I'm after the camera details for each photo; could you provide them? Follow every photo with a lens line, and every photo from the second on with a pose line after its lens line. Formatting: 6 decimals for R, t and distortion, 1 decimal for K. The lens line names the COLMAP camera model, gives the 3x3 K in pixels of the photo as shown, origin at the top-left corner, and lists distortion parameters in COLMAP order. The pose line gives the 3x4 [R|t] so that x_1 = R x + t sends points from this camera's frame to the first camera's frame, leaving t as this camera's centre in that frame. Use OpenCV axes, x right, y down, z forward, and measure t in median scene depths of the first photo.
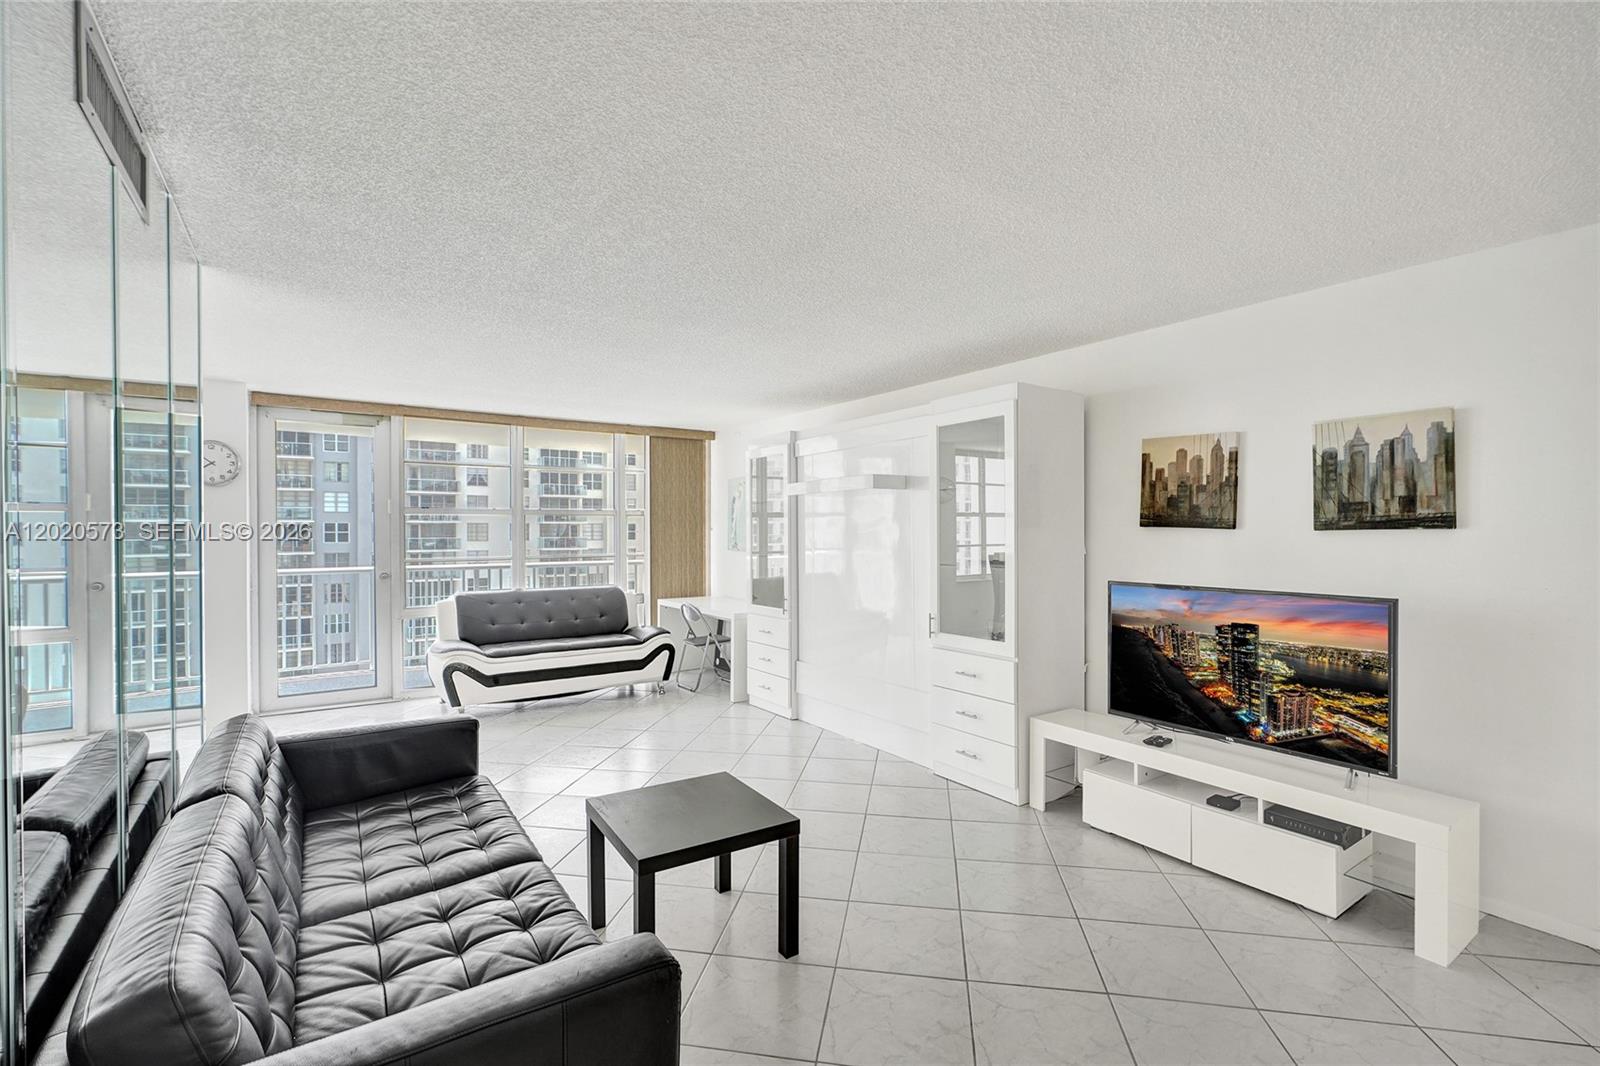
lens RADIAL K [[720.1, 0, 798.3], [0, 720.1, 538.9], [0, 0, 1]] dist [-0.001814, 0.006624]
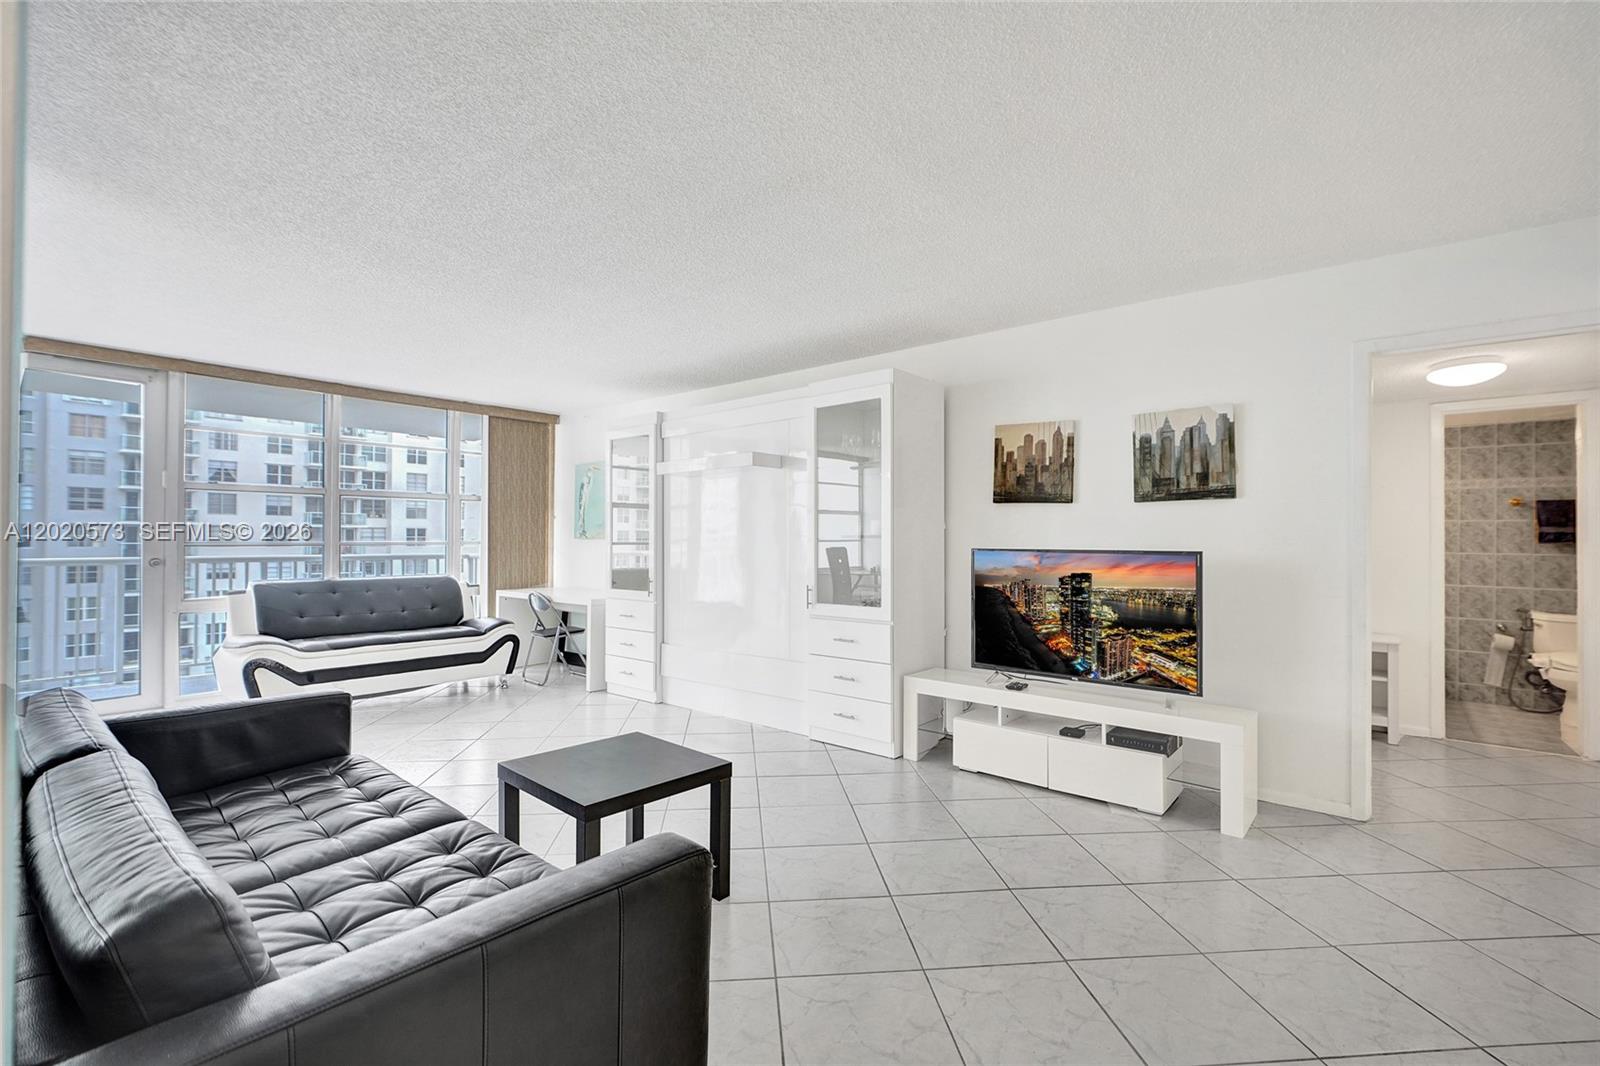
lens RADIAL K [[720.1, 0, 802.1], [0, 720.1, 533.5], [0, 0, 1]] dist [-0.001814, 0.006624]
pose [[0.965191, 0.007853, 0.261428, -0.111762], [-0.002622, 0.999789, -0.020350, 0.055380], [-0.261533, 0.018956, 0.965008, -0.012702]]
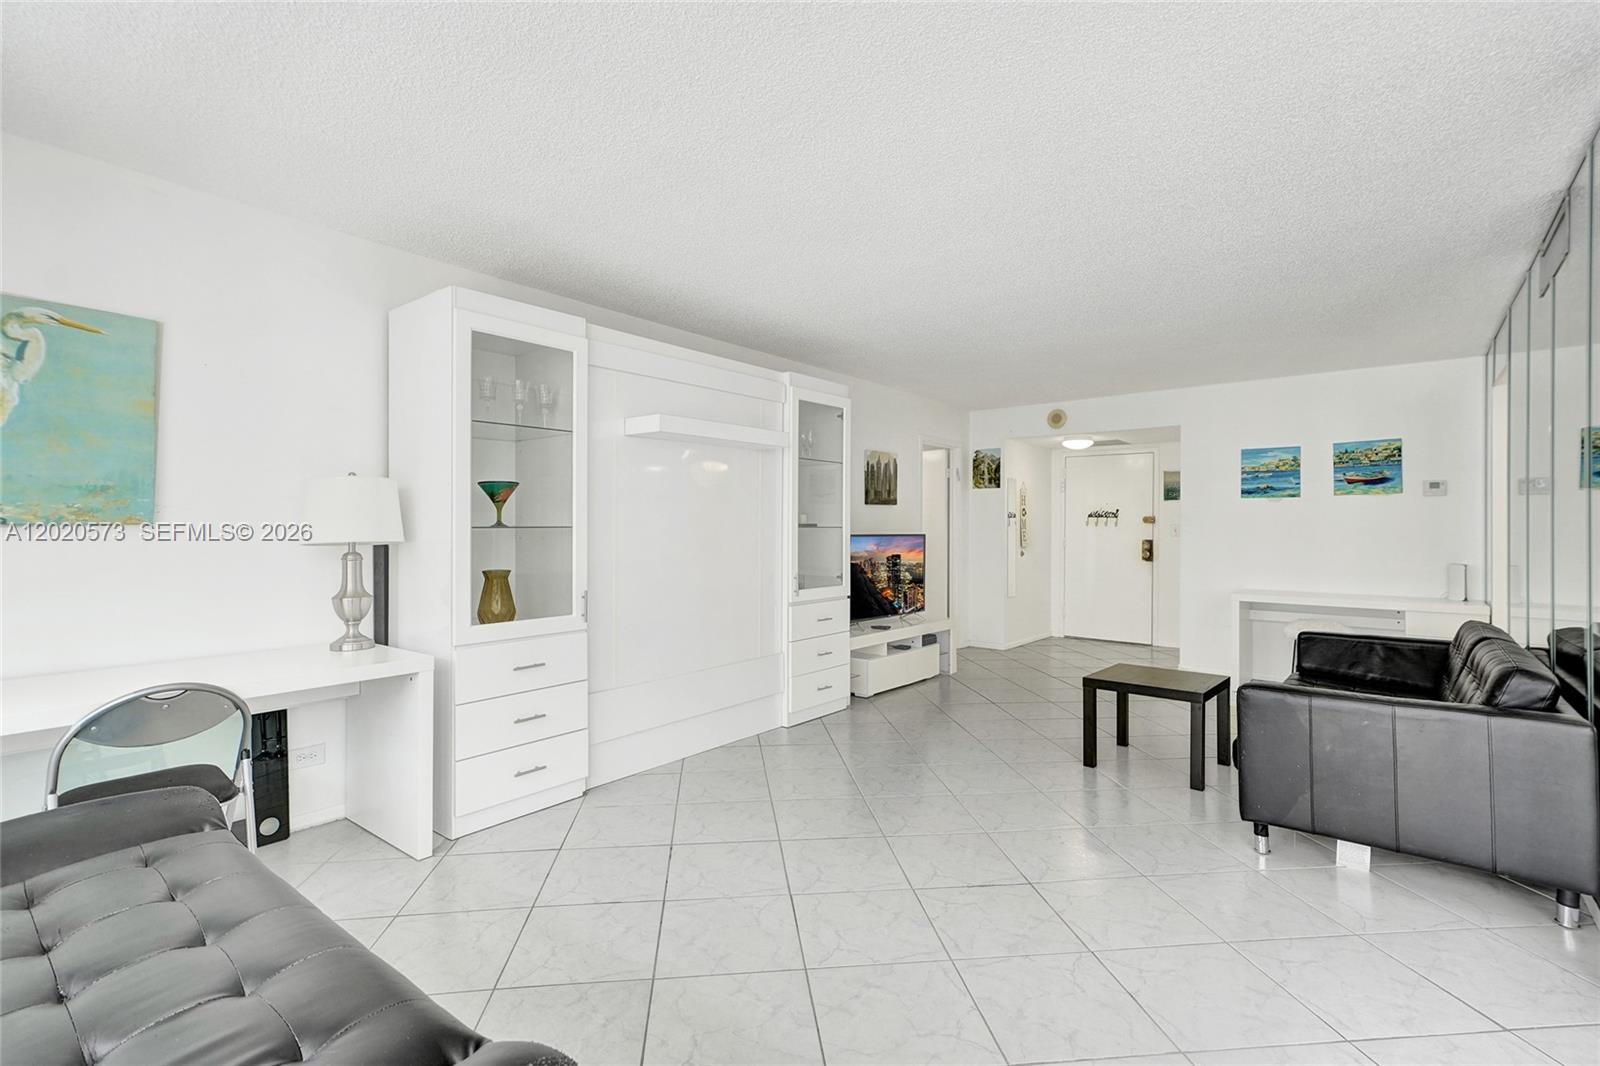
lens RADIAL K [[720.1, 0, 806.4], [0, 720.1, 524.5], [0, 0, 1]] dist [-0.001814, 0.006624]
pose [[-0.264332, 0.004605, 0.964421, -0.960743], [0.008182, 0.999963, -0.002533, 0.039462], [-0.964397, 0.007222, -0.264360, 1.478385]]
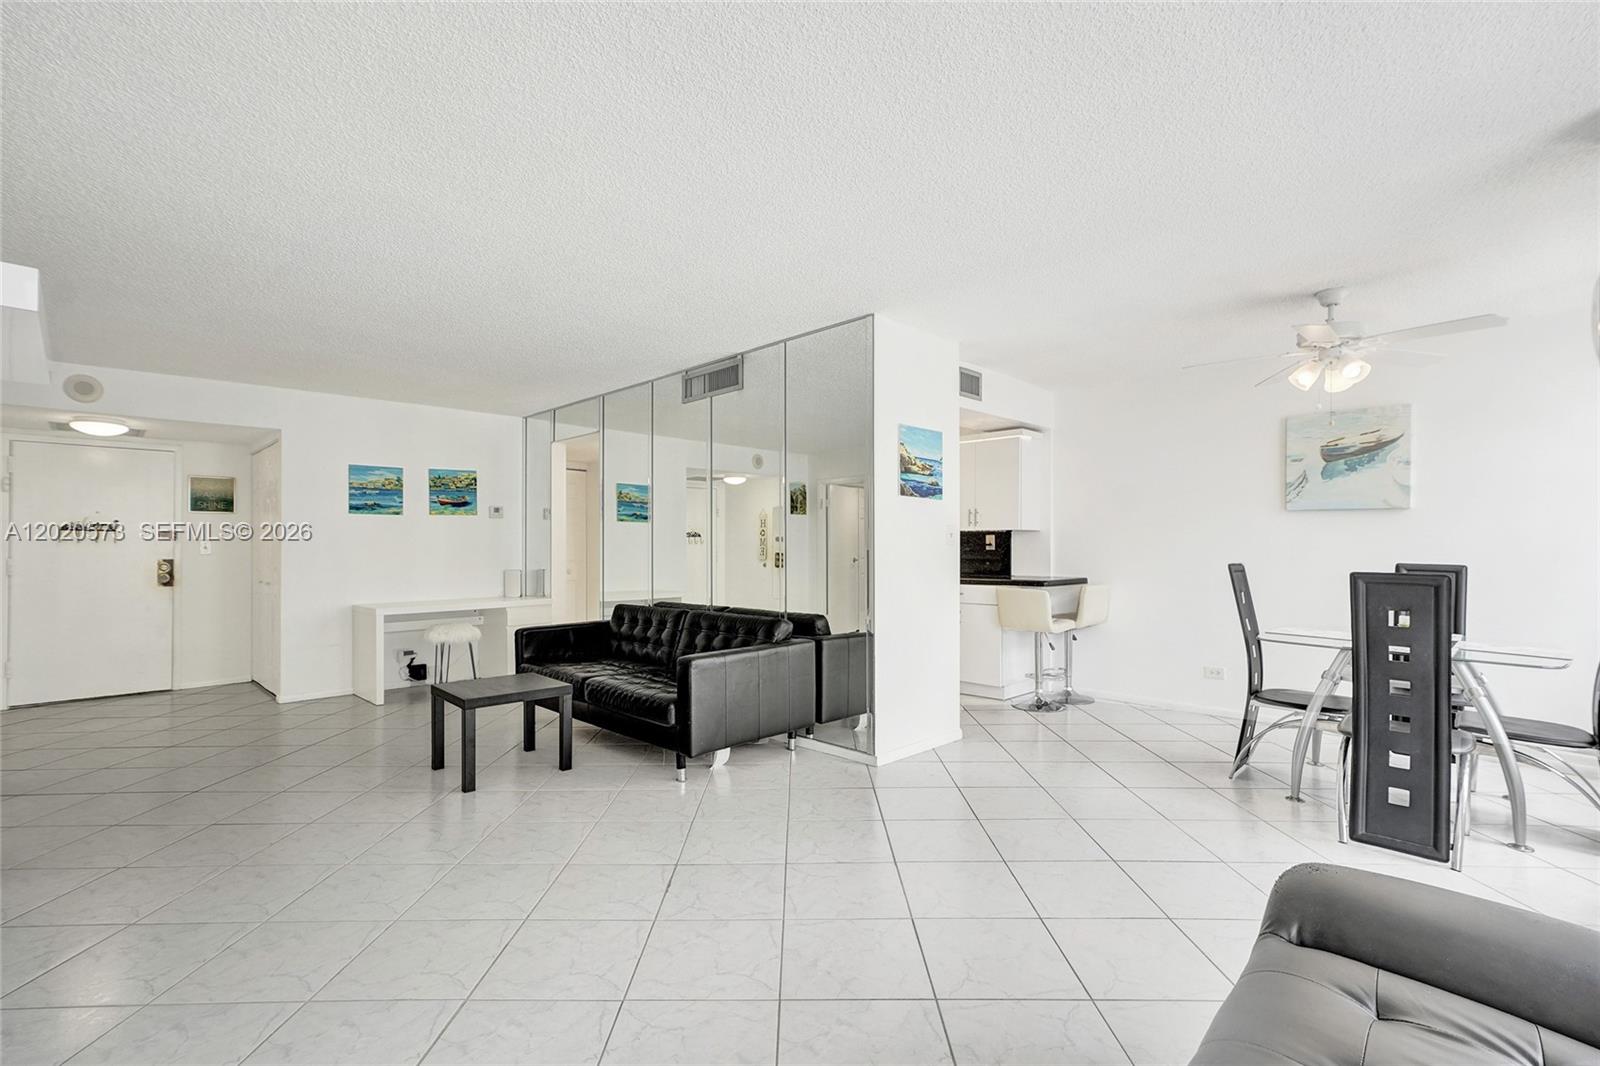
lens RADIAL K [[720.1, 0, 799.0], [0, 720.1, 537.1], [0, 0, 1]] dist [-0.001814, 0.006624]
pose [[-0.986467, 0.005394, -0.163869, -0.372658], [0.004180, 0.999961, 0.007754, 0.027340], [0.163905, 0.006964, -0.986452, 1.859115]]
